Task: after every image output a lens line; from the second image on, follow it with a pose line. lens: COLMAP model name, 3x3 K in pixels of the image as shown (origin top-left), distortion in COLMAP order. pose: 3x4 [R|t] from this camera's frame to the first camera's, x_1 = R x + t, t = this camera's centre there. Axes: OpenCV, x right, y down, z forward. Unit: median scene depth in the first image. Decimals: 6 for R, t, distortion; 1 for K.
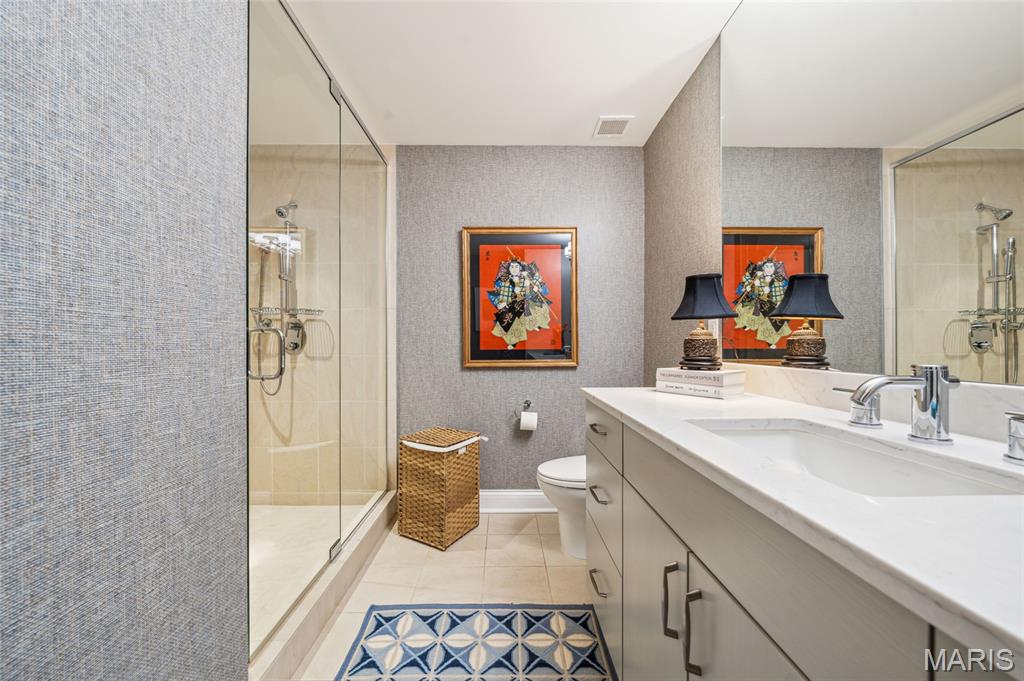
lens RADIAL K [[361.7, 0, 511.1], [0, 361.7, 347.9], [0, 0, 1]] dist [-0.002263, -0.000646]
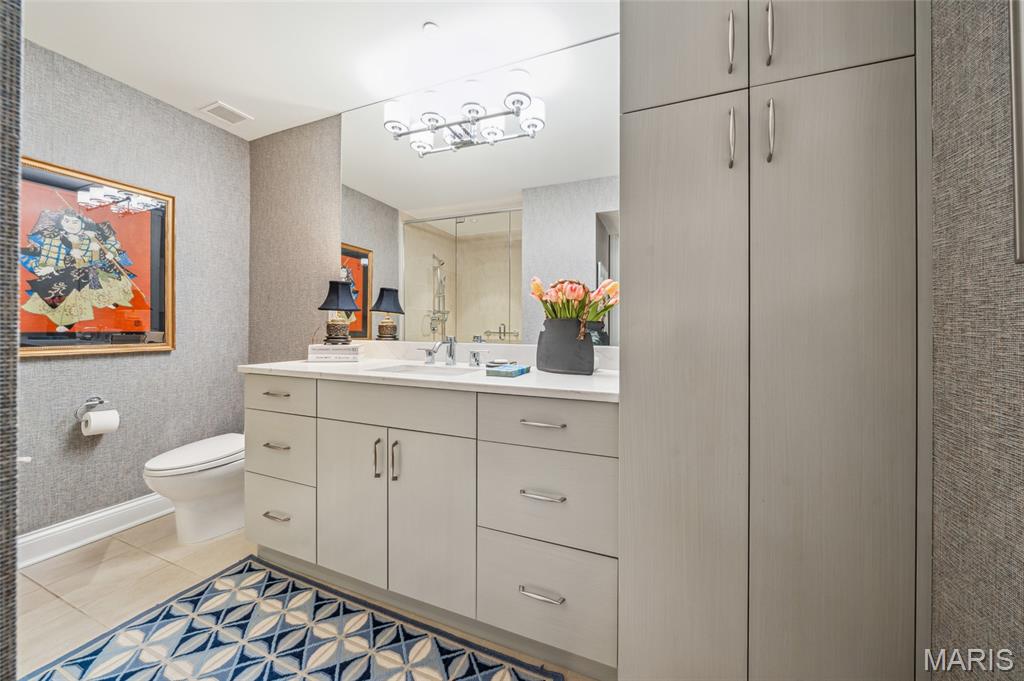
lens RADIAL K [[361.7, 0, 511.9], [0, 361.7, 332.4], [0, 0, 1]] dist [-0.002263, -0.000646]
pose [[0.384620, -0.004350, 0.923065, -0.327886], [-0.001203, 0.999986, 0.005214, 0.000577], [-0.923074, -0.003116, 0.384609, -0.130105]]
